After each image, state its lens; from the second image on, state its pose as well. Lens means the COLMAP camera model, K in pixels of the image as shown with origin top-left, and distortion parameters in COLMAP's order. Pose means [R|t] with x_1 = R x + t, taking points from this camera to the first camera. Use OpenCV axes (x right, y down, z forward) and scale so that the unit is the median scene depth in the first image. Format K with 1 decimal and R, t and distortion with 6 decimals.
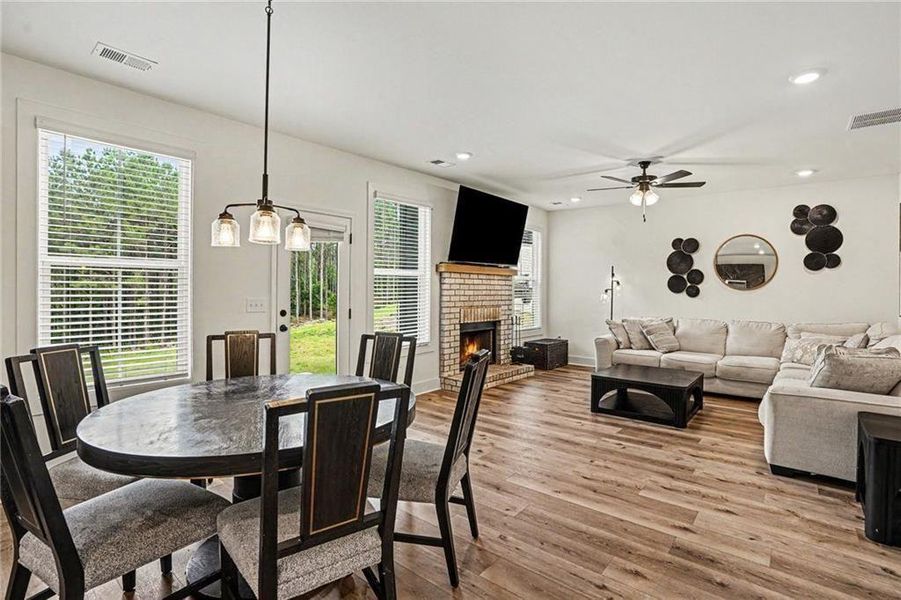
lens RADIAL K [[423.7, 0, 468.4], [0, 423.7, 296.9], [0, 0, 1]] dist [-0.035476, 0.009113]
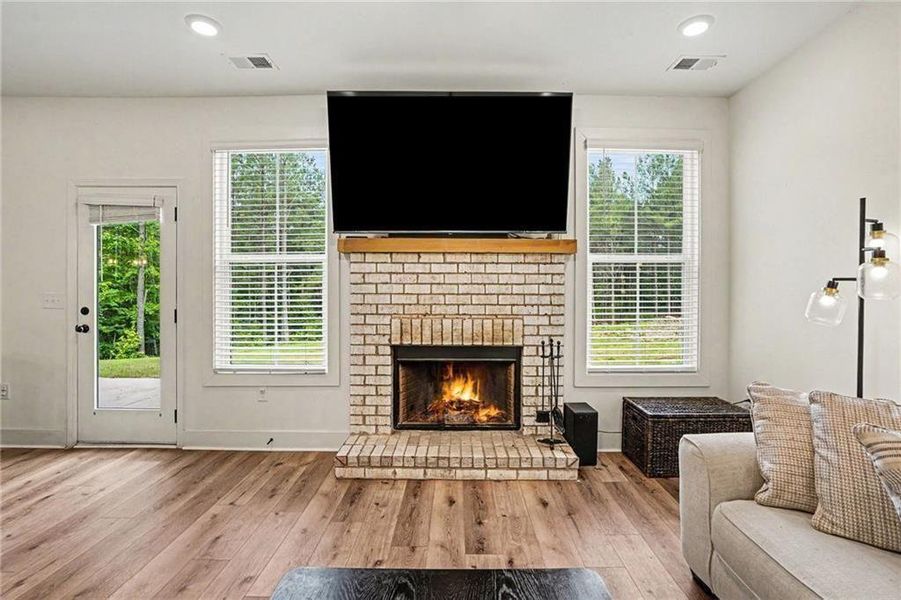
lens RADIAL K [[423.7, 0, 464.3], [0, 423.7, 281.5], [0, 0, 1]] dist [-0.035476, 0.009113]
pose [[0.629158, -0.001714, -0.777276, 0.485173], [-0.012977, 0.999835, -0.012708, -0.014197], [0.777169, 0.018082, 0.629031, 0.748302]]
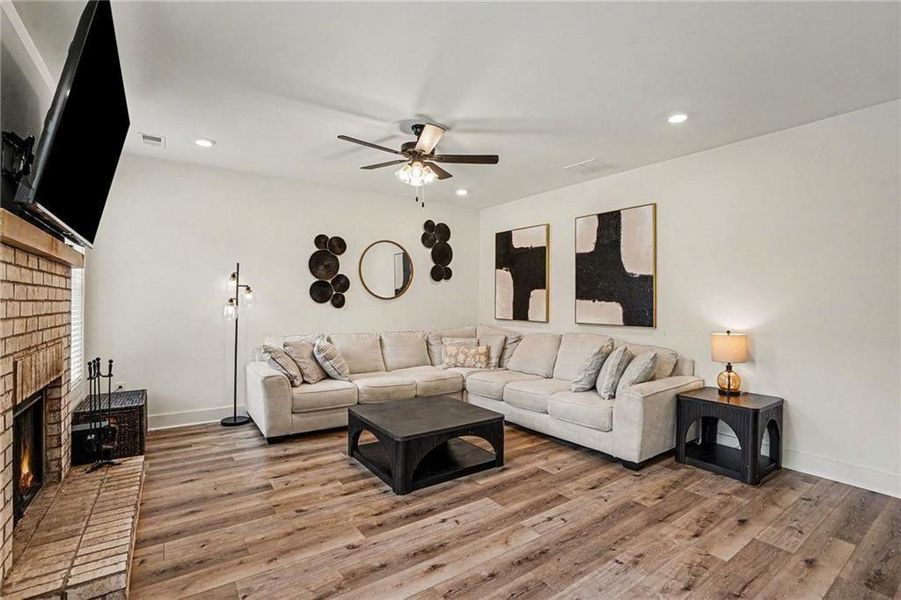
lens RADIAL K [[423.7, 0, 454.3], [0, 423.7, 295.0], [0, 0, 1]] dist [-0.035476, 0.009113]
pose [[0.283948, 0.008533, 0.958802, -0.231352], [0.020014, 0.999690, -0.014824, -0.008691], [-0.958631, 0.023399, 0.283689, 0.616101]]
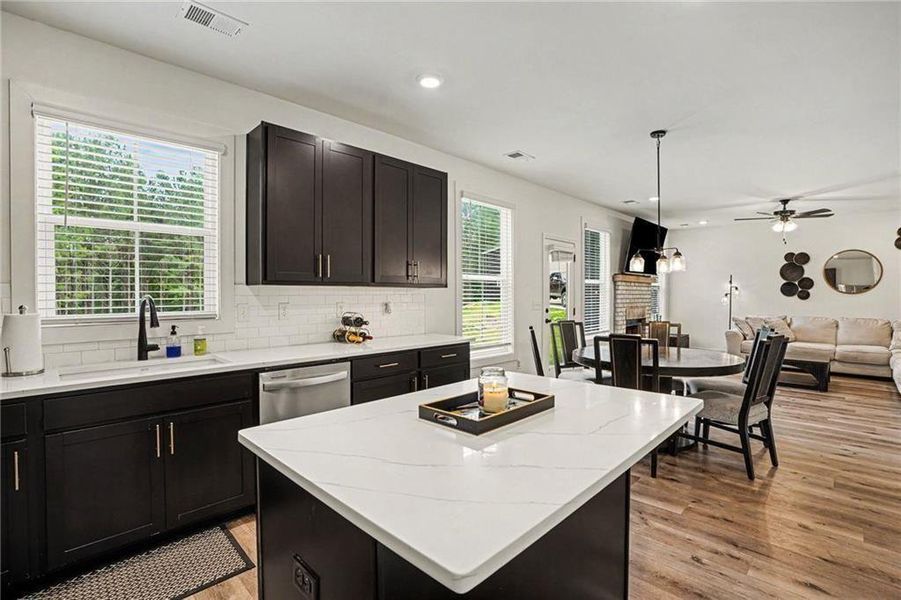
lens RADIAL K [[423.7, 0, 457.9], [0, 423.7, 299.0], [0, 0, 1]] dist [-0.035476, 0.009113]
pose [[0.997197, -0.000872, -0.074812, -0.458355], [0.000761, 0.999999, -0.001507, -0.000037], [0.074814, 0.001446, 0.997196, -0.357379]]
